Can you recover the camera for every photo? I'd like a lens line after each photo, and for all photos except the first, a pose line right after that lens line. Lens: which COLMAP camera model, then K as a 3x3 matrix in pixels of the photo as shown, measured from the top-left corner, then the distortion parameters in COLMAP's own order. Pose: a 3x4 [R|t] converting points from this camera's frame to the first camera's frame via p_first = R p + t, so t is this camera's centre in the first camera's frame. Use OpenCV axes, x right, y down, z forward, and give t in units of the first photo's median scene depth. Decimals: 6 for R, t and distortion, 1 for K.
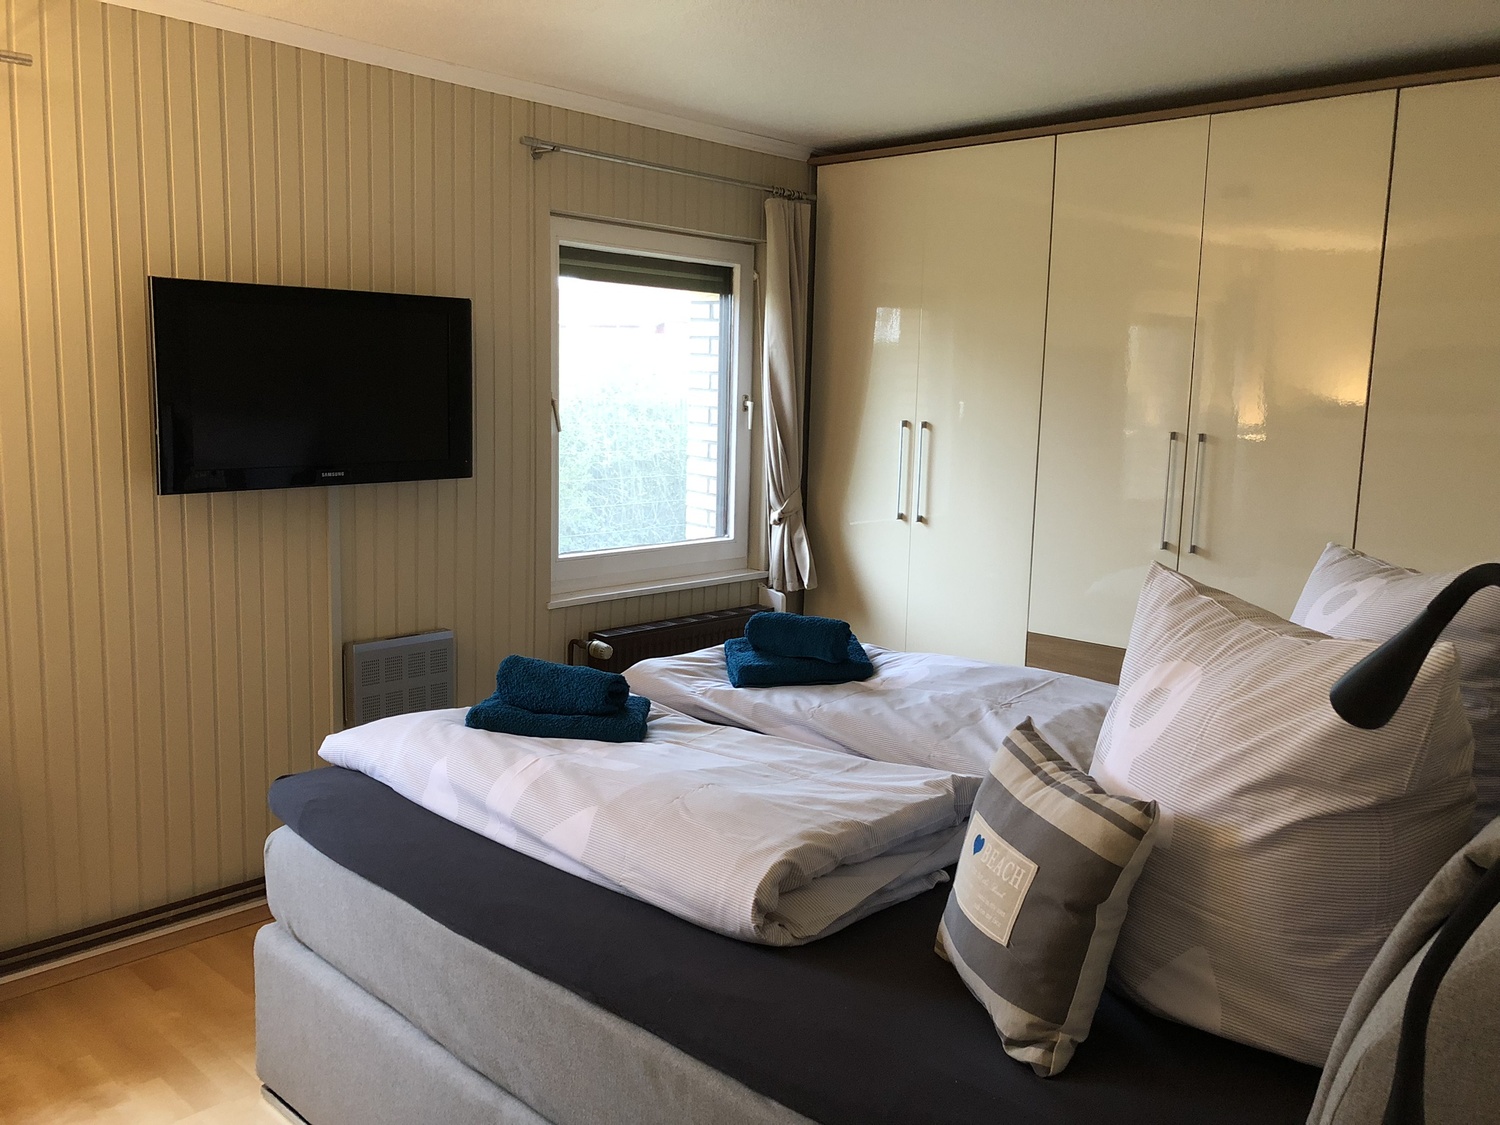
lens RADIAL K [[1221.9, 0, 745.9], [0, 1221.9, 561.7], [0, 0, 1]] dist [0.040381, -0.008619]
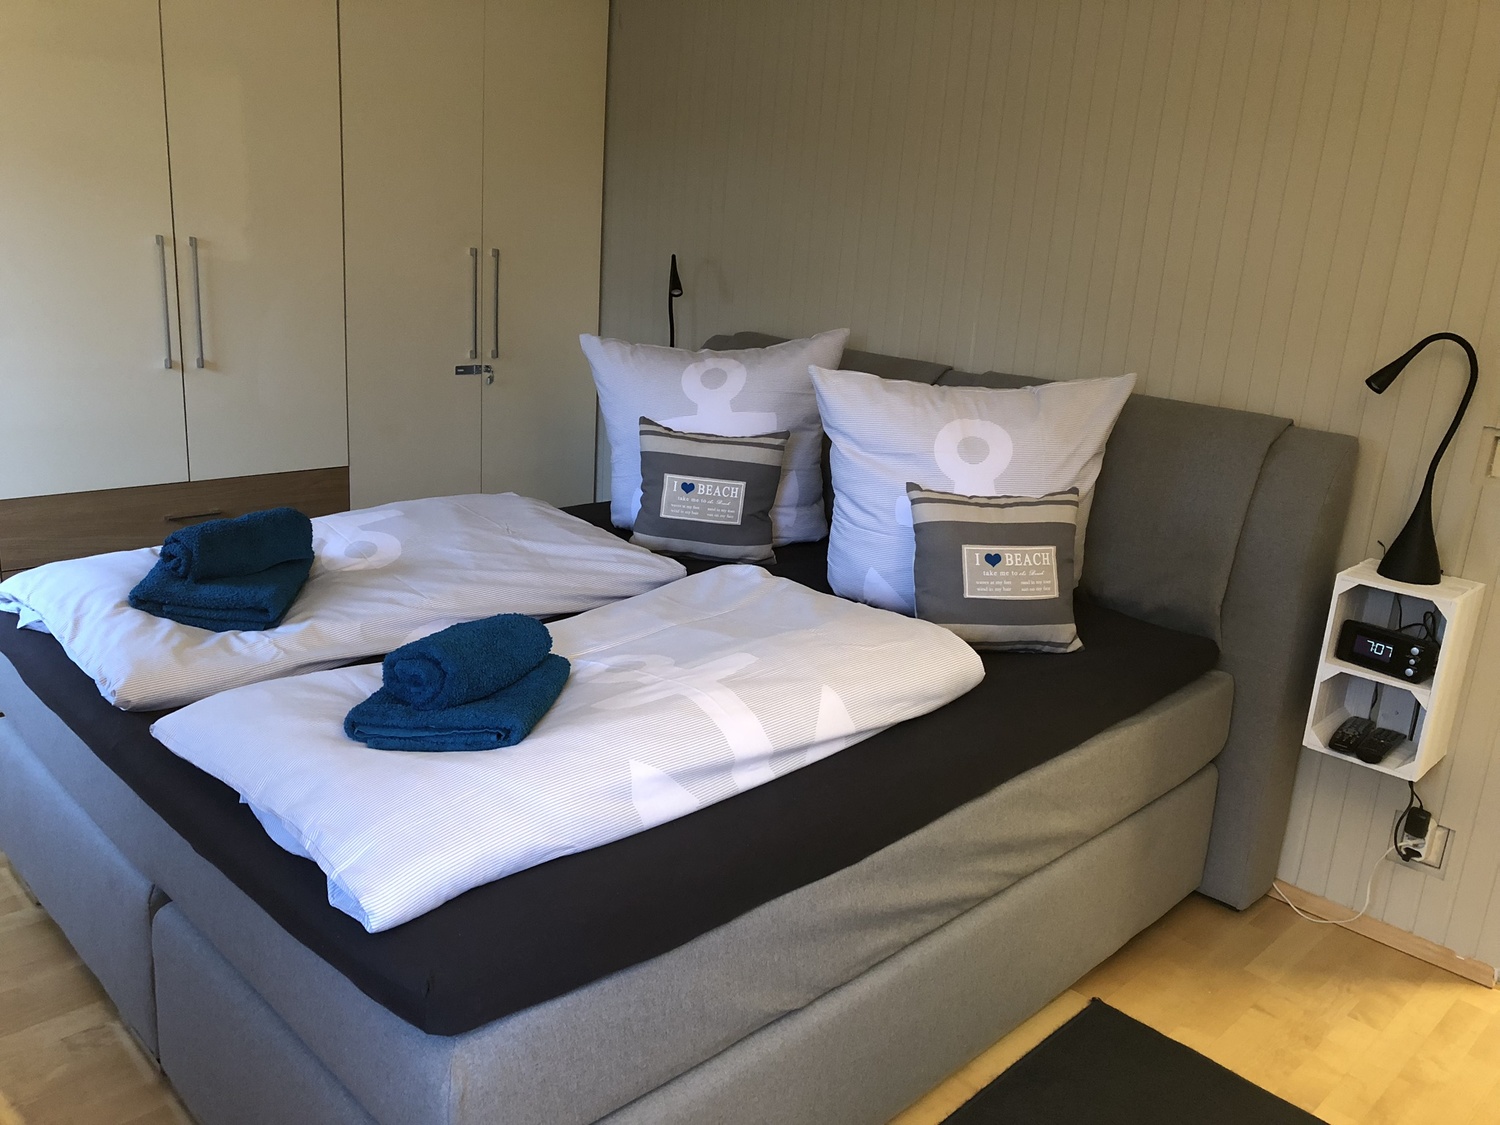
lens RADIAL K [[1221.9, 0, 745.4], [0, 1221.9, 556.7], [0, 0, 1]] dist [0.040381, -0.008619]
pose [[0.055307, -0.294925, 0.953918, -0.963604], [0.087289, 0.953151, 0.289627, -0.182524], [-0.994647, 0.067249, 0.078459, 0.886260]]
